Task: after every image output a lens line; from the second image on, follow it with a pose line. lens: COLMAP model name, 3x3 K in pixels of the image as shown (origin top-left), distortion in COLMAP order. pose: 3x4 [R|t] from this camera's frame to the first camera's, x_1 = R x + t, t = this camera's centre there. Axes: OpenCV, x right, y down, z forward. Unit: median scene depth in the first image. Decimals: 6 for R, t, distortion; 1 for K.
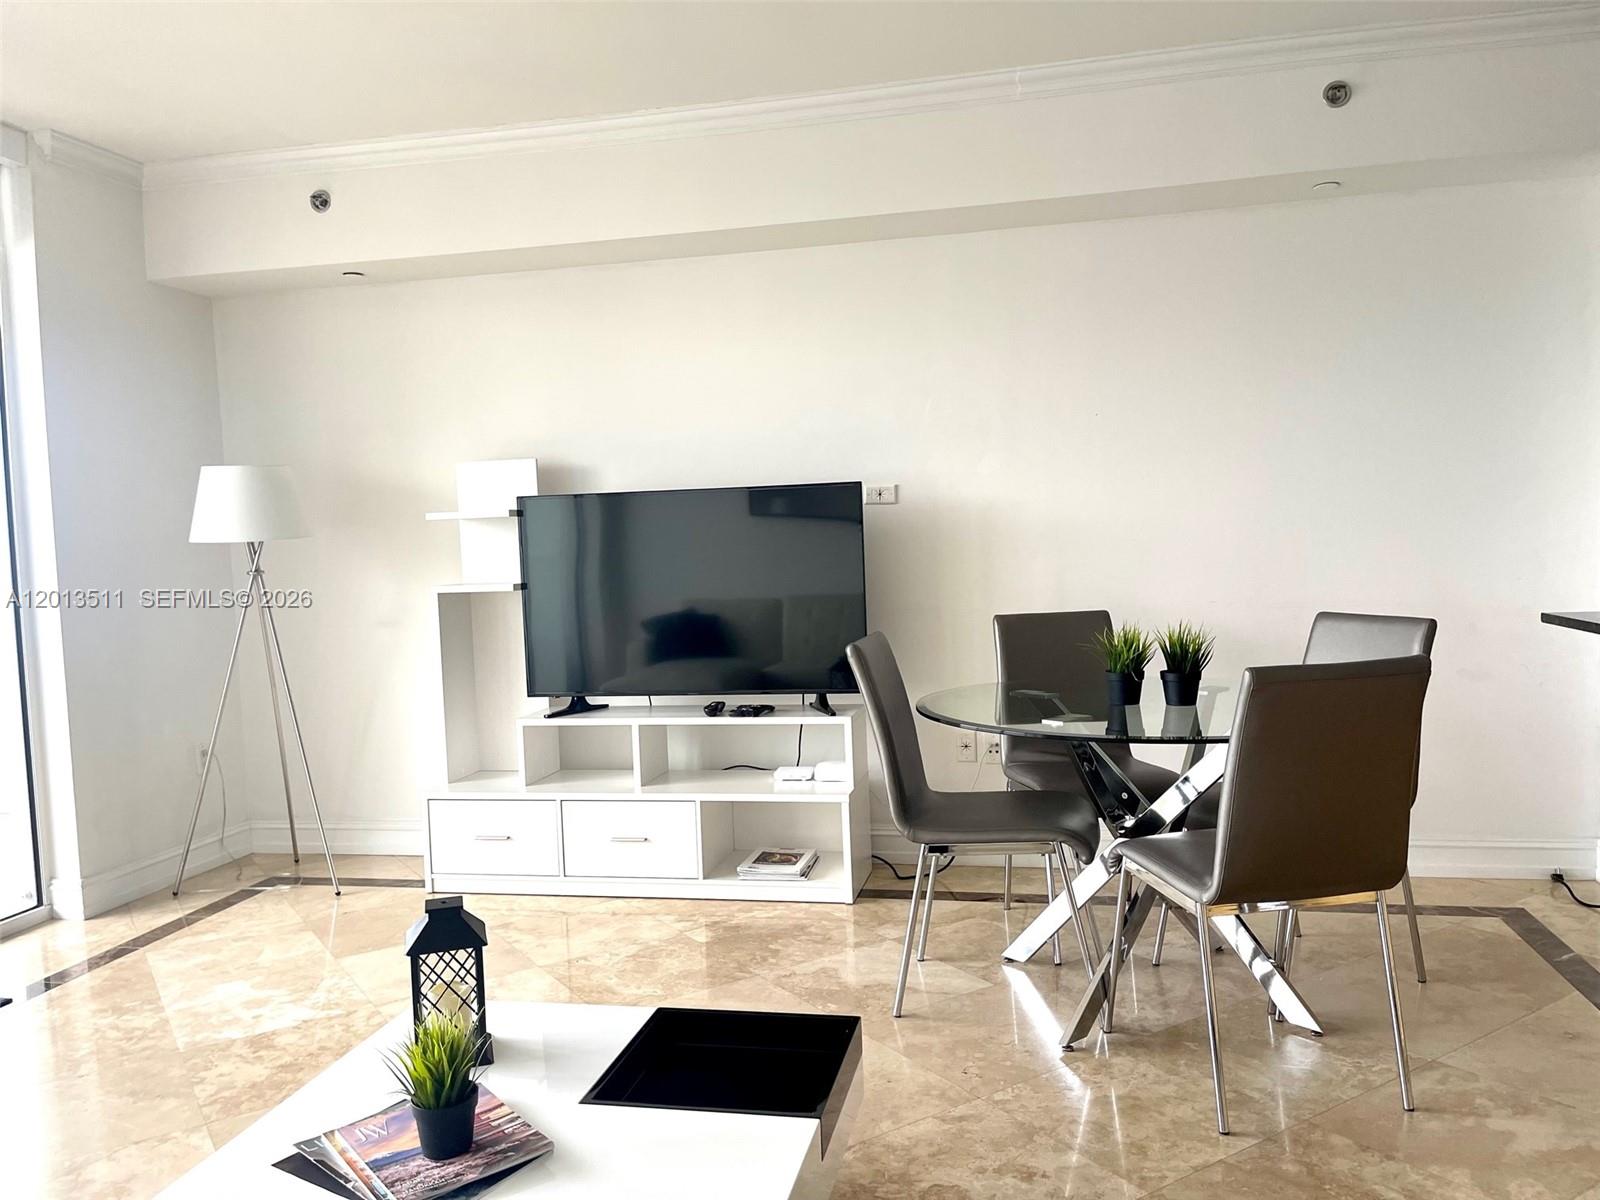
lens RADIAL K [[1205.7, 0, 802.4], [0, 1205.7, 614.1], [0, 0, 1]] dist [0.087624, -0.122843]
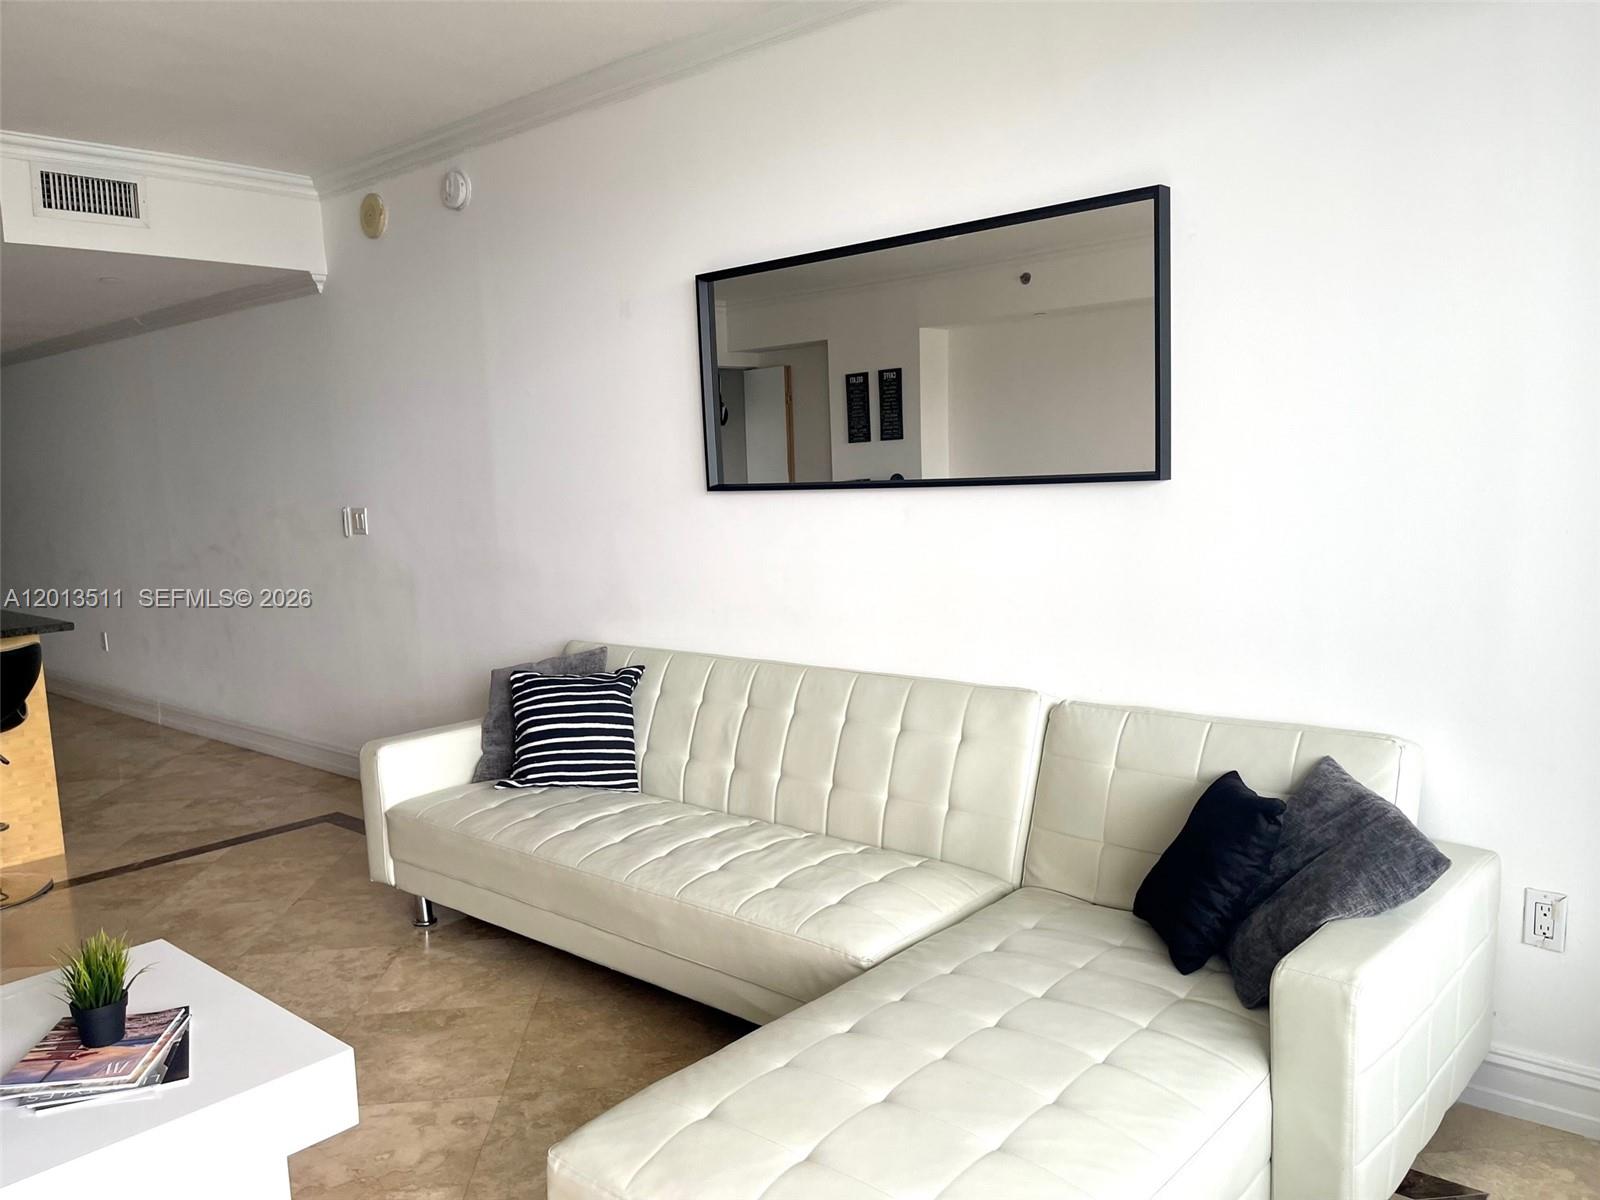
lens RADIAL K [[1205.7, 0, 802.4], [0, 1205.7, 614.1], [0, 0, 1]] dist [0.087624, -0.122843]
pose [[-0.863561, 0.006086, 0.504208, -0.891460], [0.103797, 0.980659, 0.165937, -0.077350], [-0.493447, 0.195631, -0.847490, 0.929026]]
